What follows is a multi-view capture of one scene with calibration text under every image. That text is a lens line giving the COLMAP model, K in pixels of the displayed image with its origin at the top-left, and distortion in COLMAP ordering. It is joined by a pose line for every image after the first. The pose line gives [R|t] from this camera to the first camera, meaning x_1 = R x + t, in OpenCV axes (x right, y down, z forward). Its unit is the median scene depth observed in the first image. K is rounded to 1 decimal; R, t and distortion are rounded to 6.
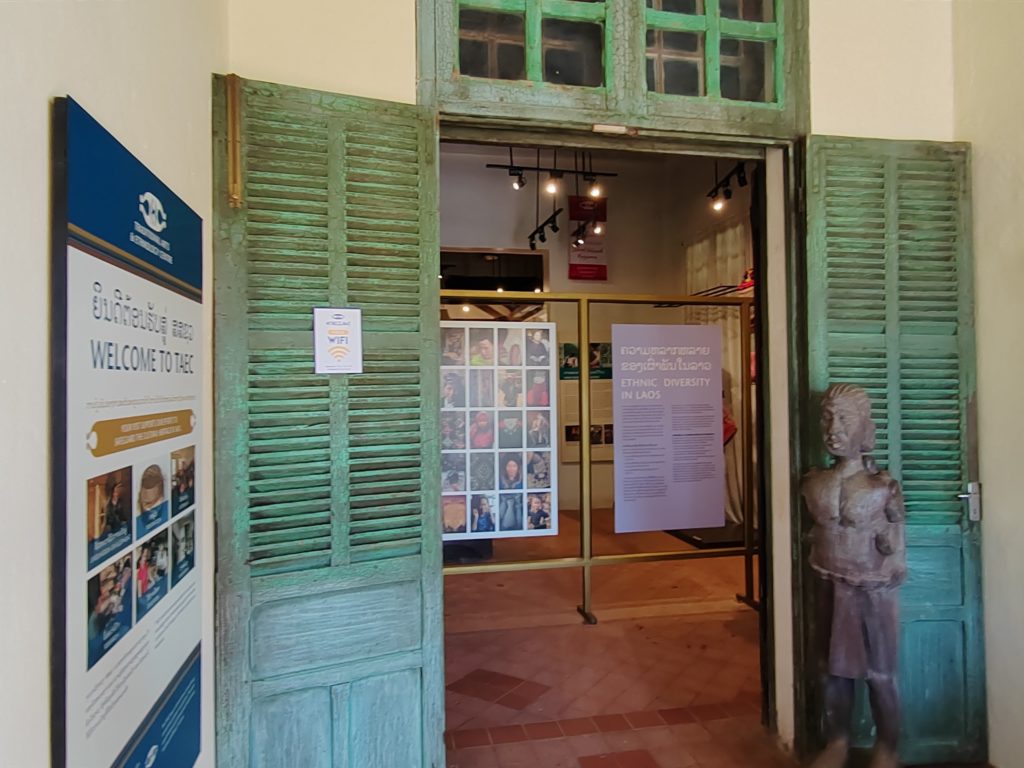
lens RADIAL K [[725.6, 0, 512.0], [0, 725.6, 384.0], [0, 0, 1]] dist [-0.028997, 0.006621]
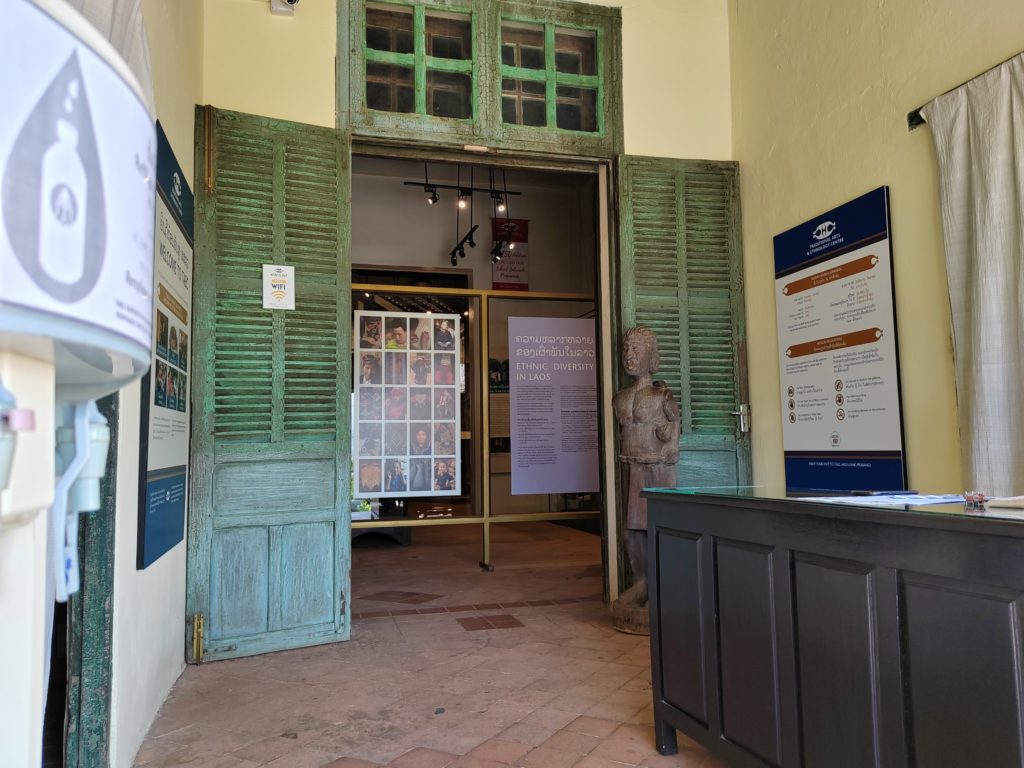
lens RADIAL K [[819.2, 0, 512.0], [0, 819.2, 384.0], [0, 0, 1]] dist [0.006466, 0.000348]
pose [[0.997904, 0.000972, 0.064711, 0.102495], [0.003721, 0.997372, -0.072356, 0.217577], [-0.064612, 0.072445, 0.995277, -0.552796]]
